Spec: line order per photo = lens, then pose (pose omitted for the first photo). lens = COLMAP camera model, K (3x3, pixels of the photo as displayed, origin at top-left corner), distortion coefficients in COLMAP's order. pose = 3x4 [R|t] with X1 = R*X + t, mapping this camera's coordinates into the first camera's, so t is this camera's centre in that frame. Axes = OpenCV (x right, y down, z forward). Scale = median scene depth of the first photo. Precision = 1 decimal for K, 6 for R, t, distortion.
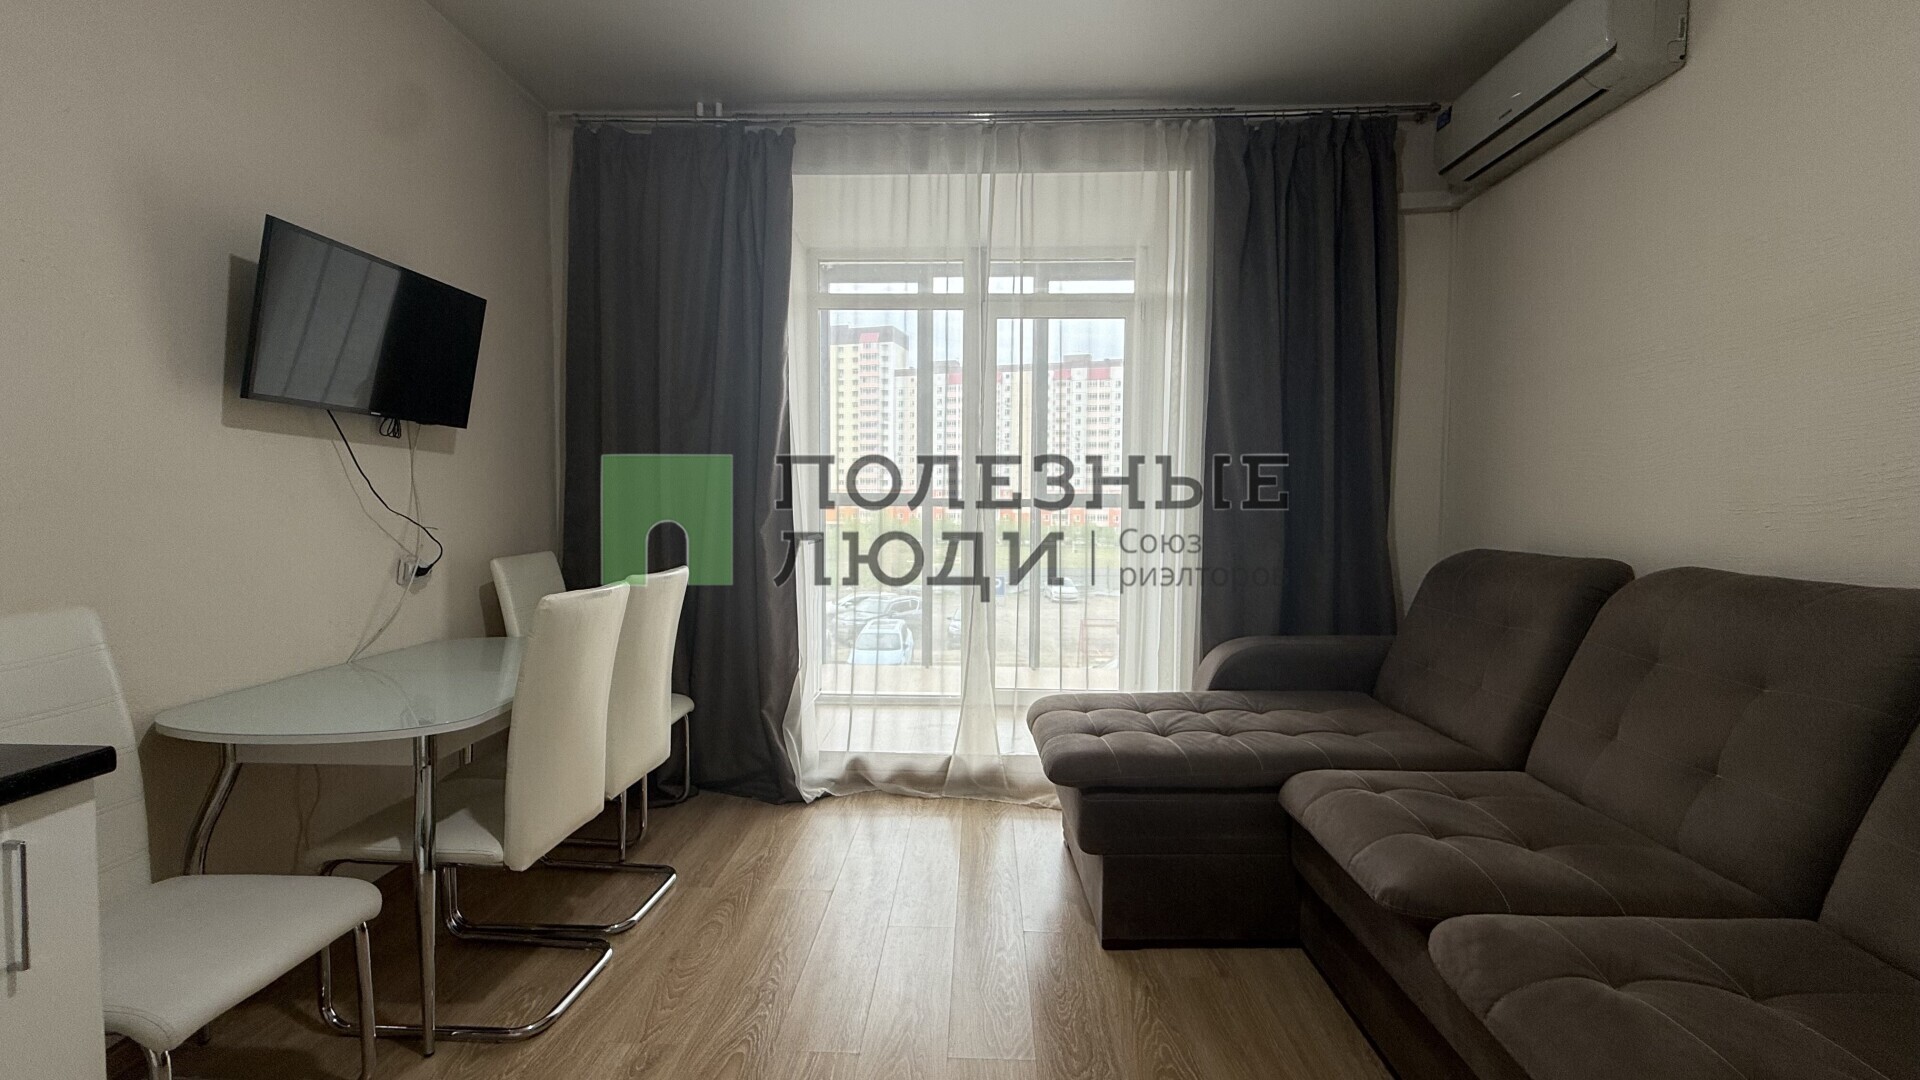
lens RADIAL K [[765.8, 0, 954.5], [0, 765.8, 536.7], [0, 0, 1]] dist [-0.000913, -0.000090]
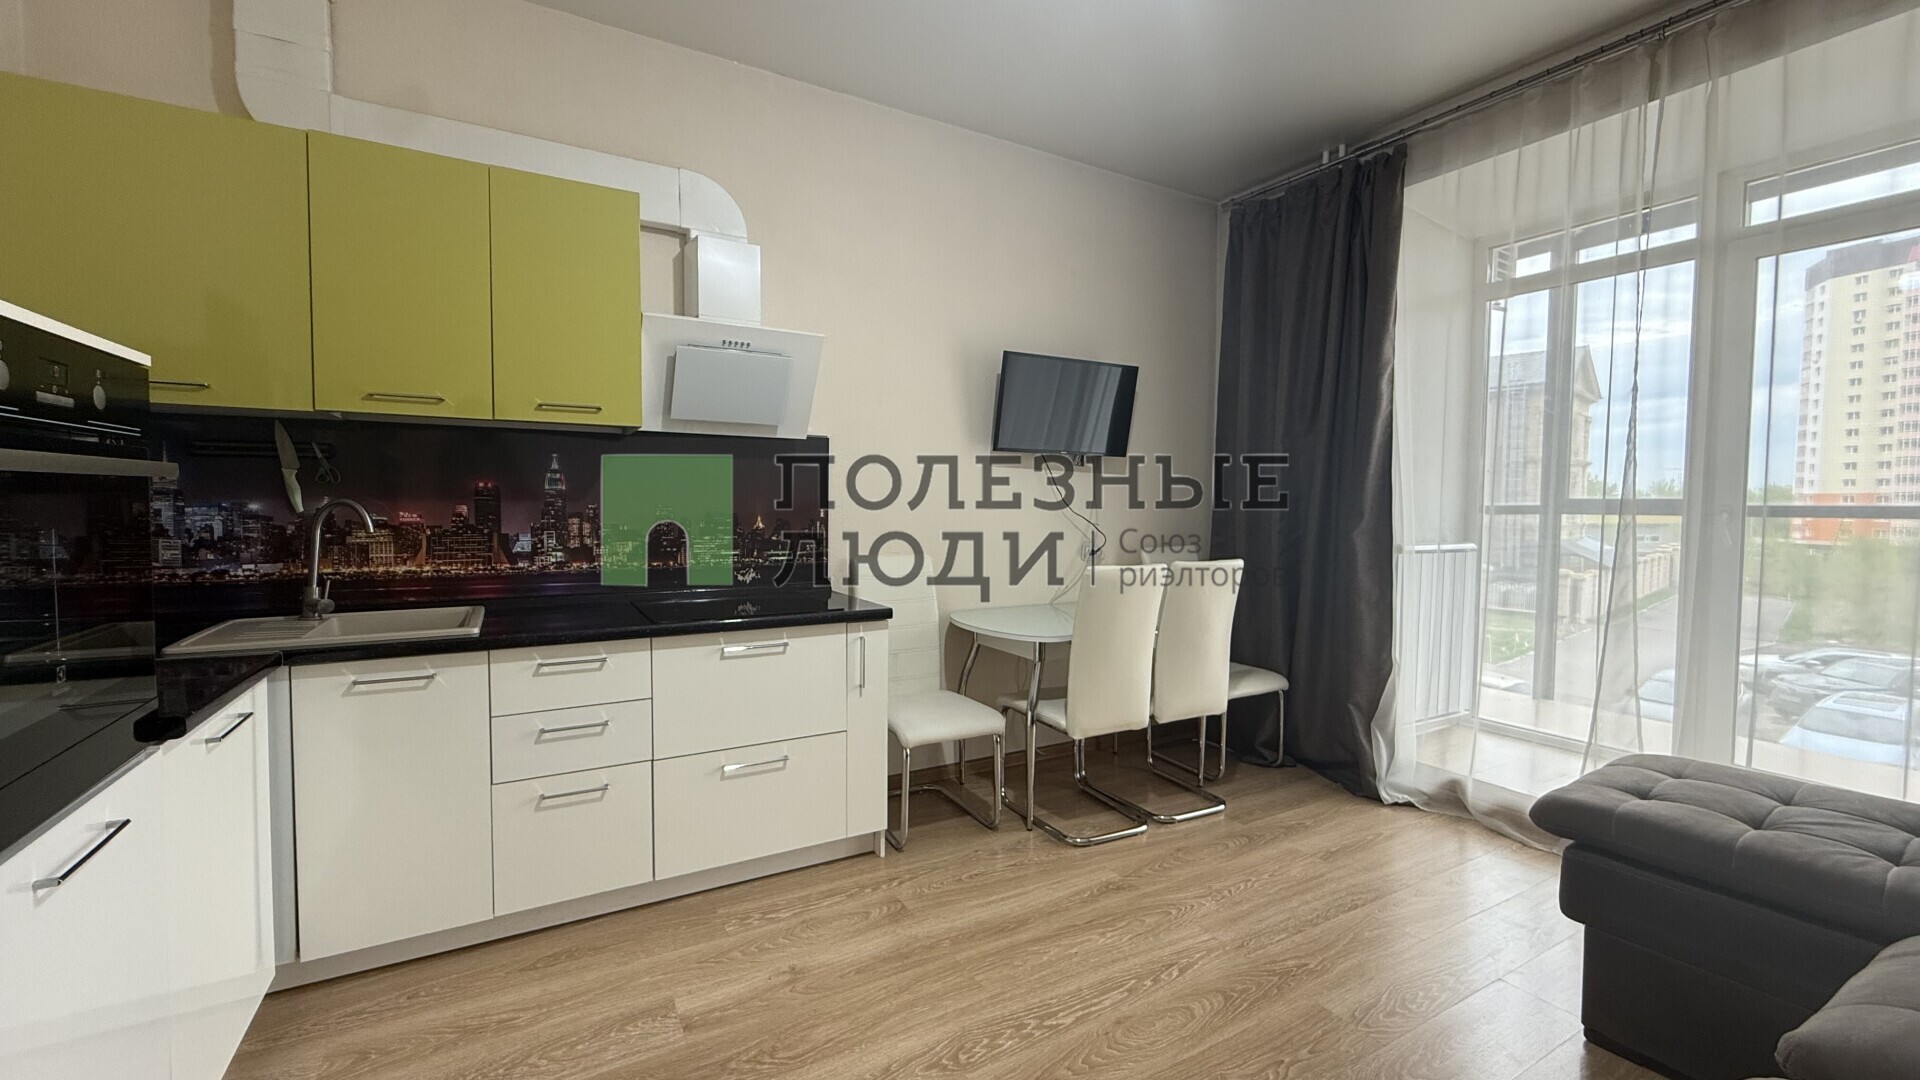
lens RADIAL K [[765.8, 0, 954.5], [0, 765.8, 536.7], [0, 0, 1]] dist [-0.000913, -0.000090]
pose [[0.523139, 0.033109, -0.851604, 0.436073], [-0.044393, 0.998947, 0.011567, 0.008306], [0.851090, 0.031755, 0.524058, -0.037264]]
